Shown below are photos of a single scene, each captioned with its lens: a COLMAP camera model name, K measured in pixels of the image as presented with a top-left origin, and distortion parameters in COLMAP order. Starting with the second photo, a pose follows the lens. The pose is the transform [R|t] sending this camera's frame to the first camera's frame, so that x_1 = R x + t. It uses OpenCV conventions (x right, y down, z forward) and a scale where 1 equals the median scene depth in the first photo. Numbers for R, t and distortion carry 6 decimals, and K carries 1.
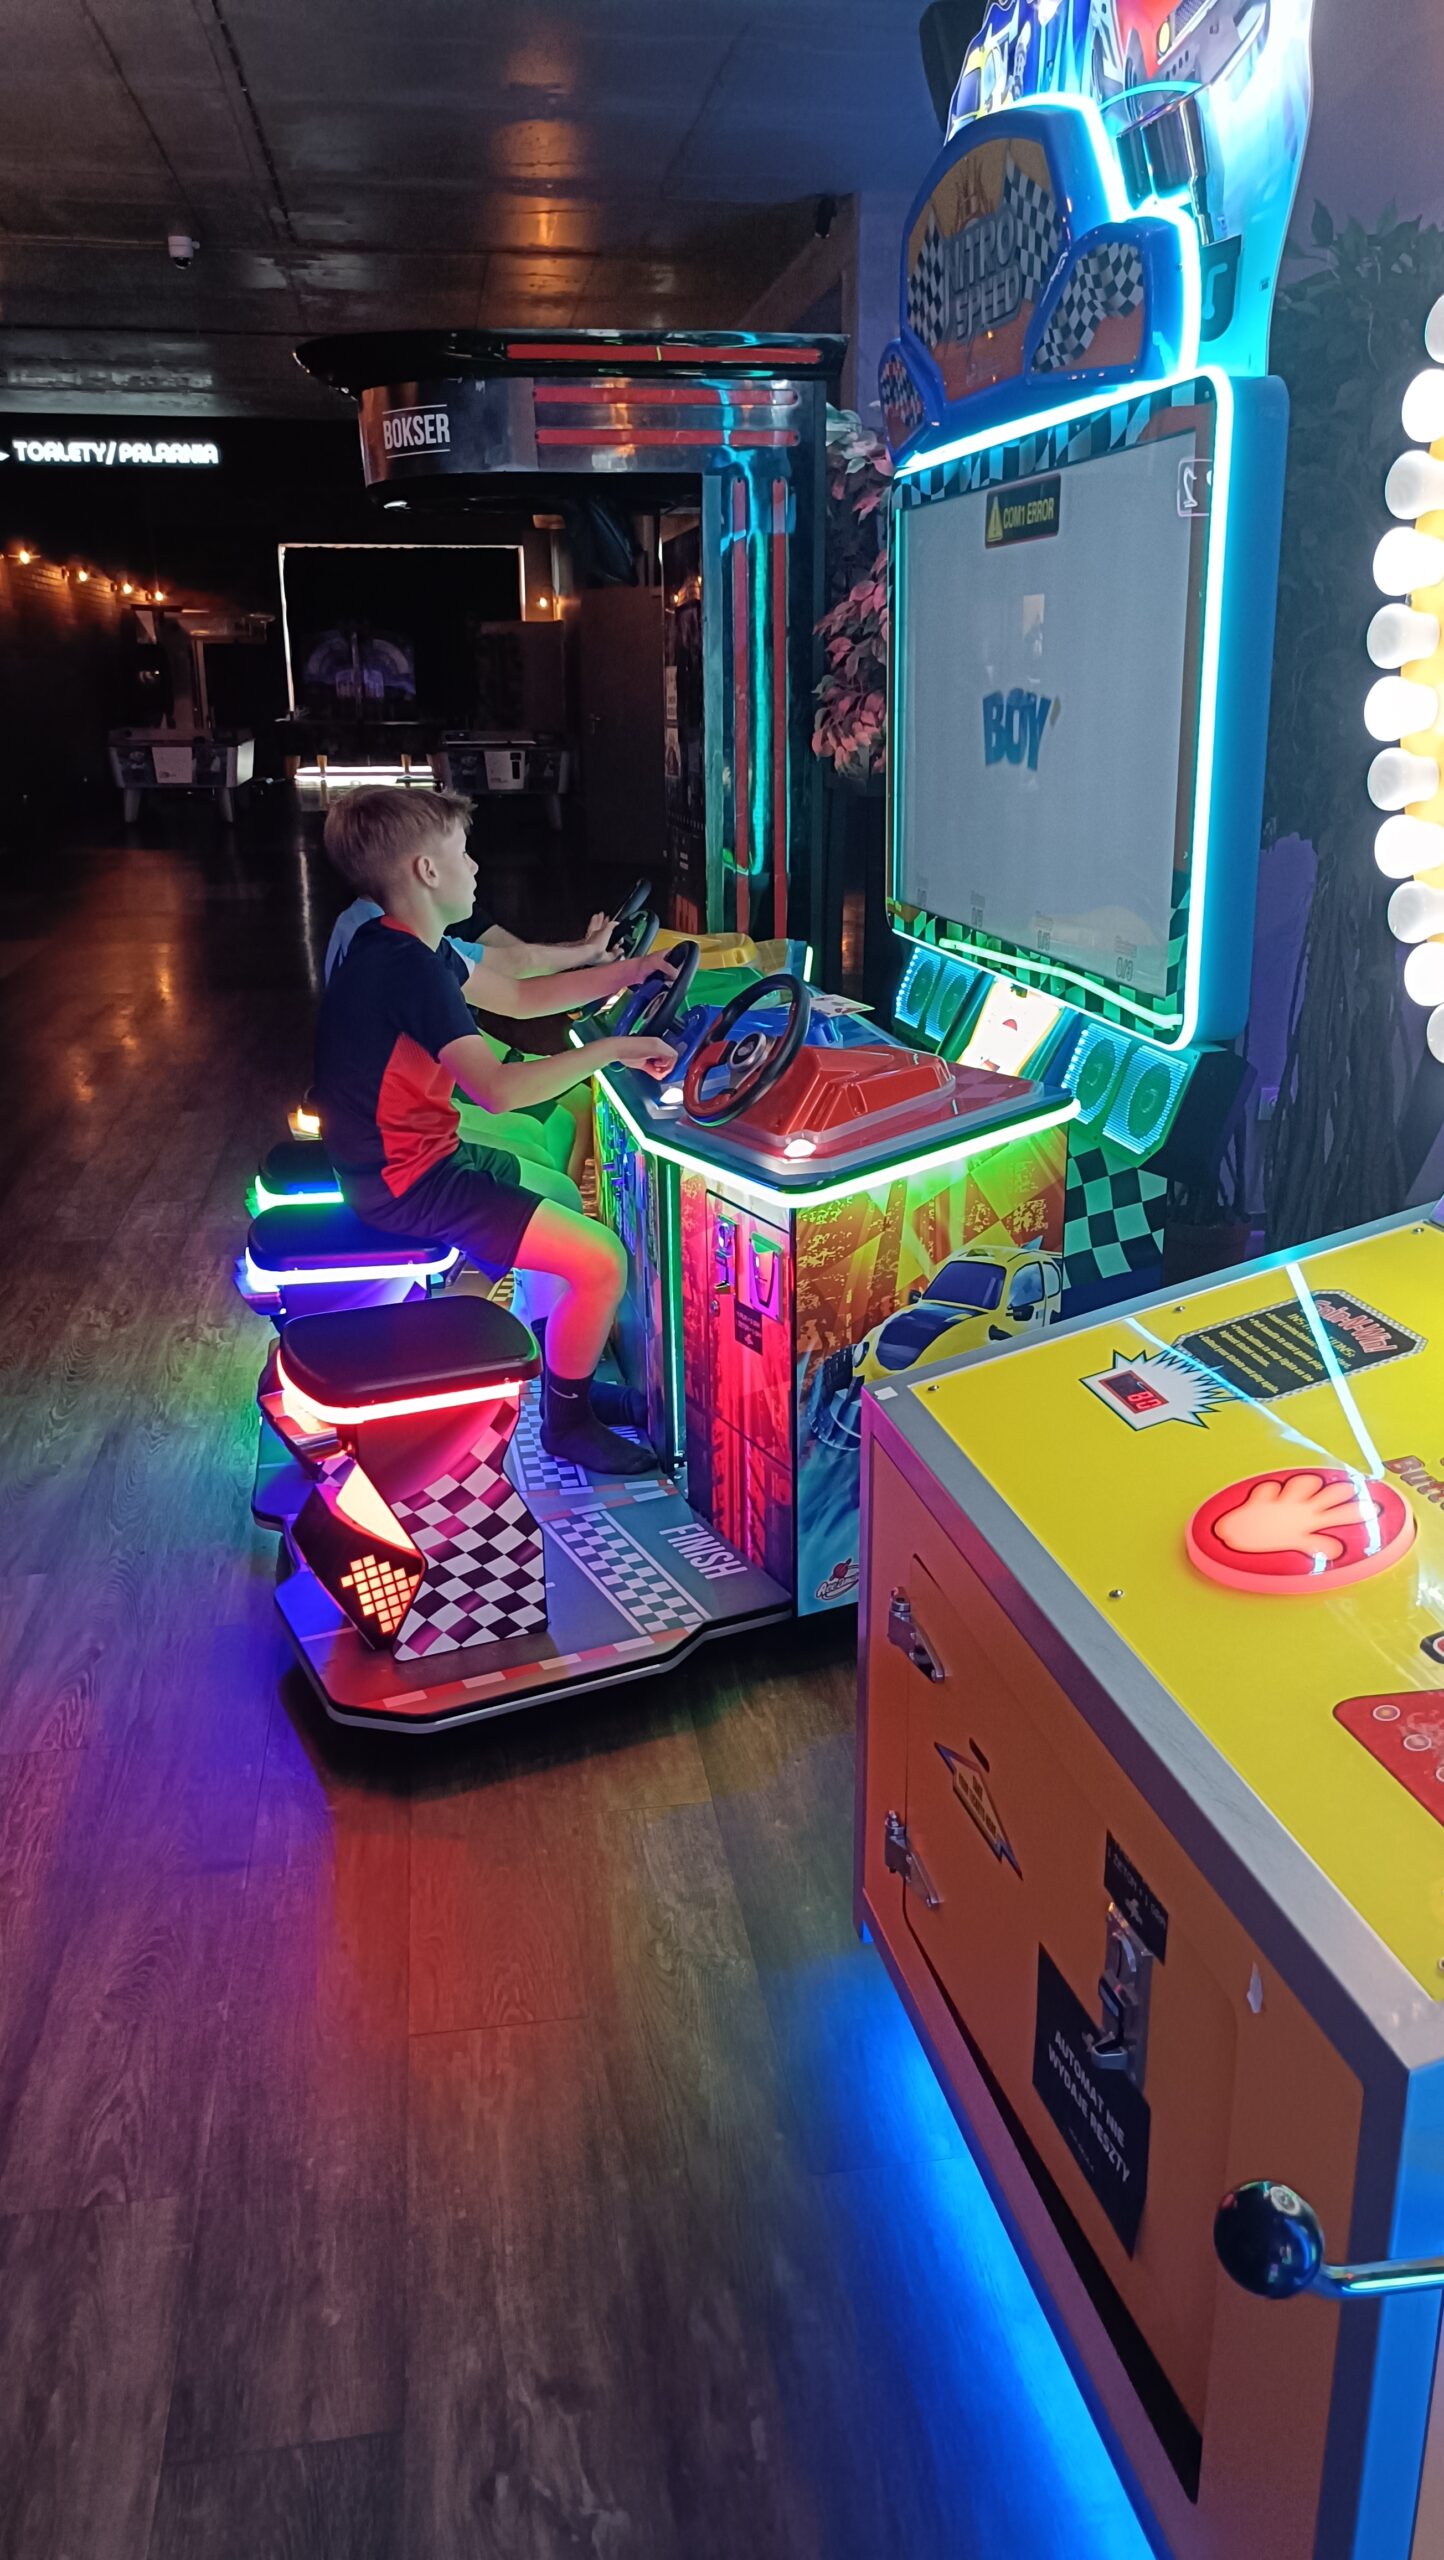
lens RADIAL K [[1905.0, 0, 721.4], [0, 1905.0, 1272.5], [0, 0, 1]] dist [0.032448, -0.018267]
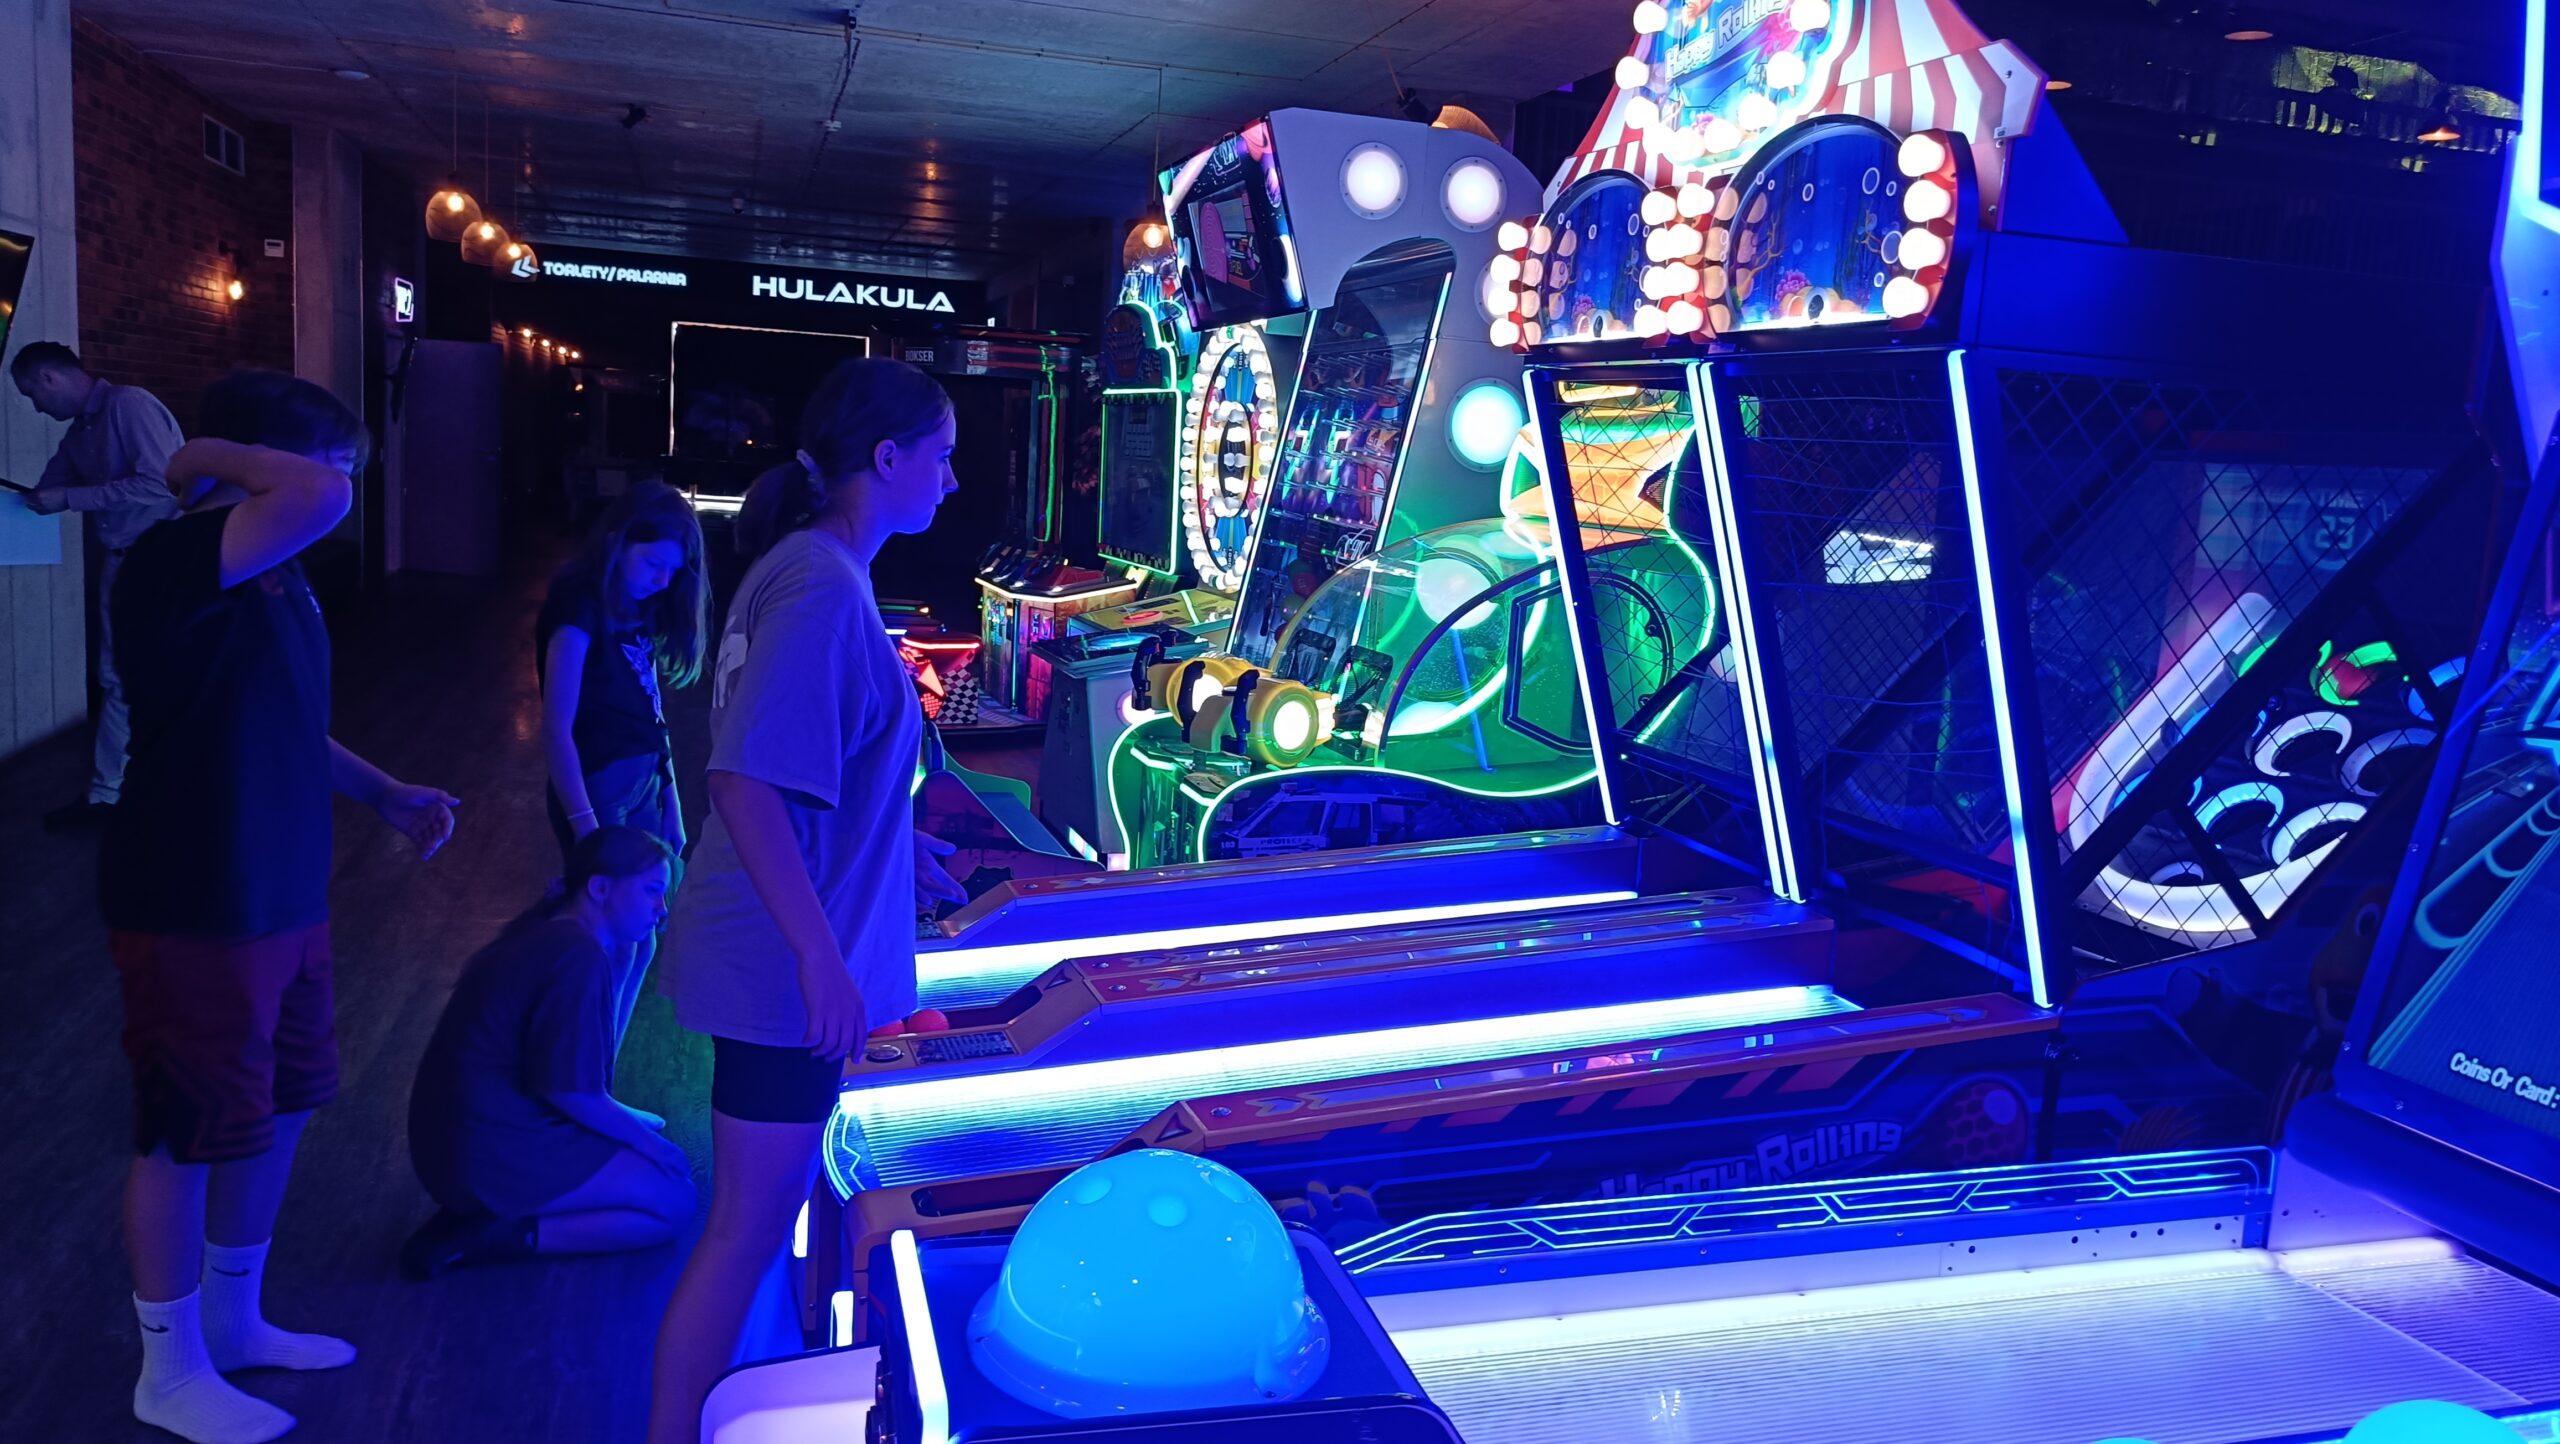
lens RADIAL K [[1905.0, 0, 1276.0], [0, 1905.0, 733.3], [0, 0, 1]] dist [0.032448, -0.018267]
pose [[0.988343, 0.048978, 0.144148, -0.035833], [-0.026062, 0.987293, -0.156761, 0.485196], [-0.149994, 0.151177, 0.977060, -1.617791]]
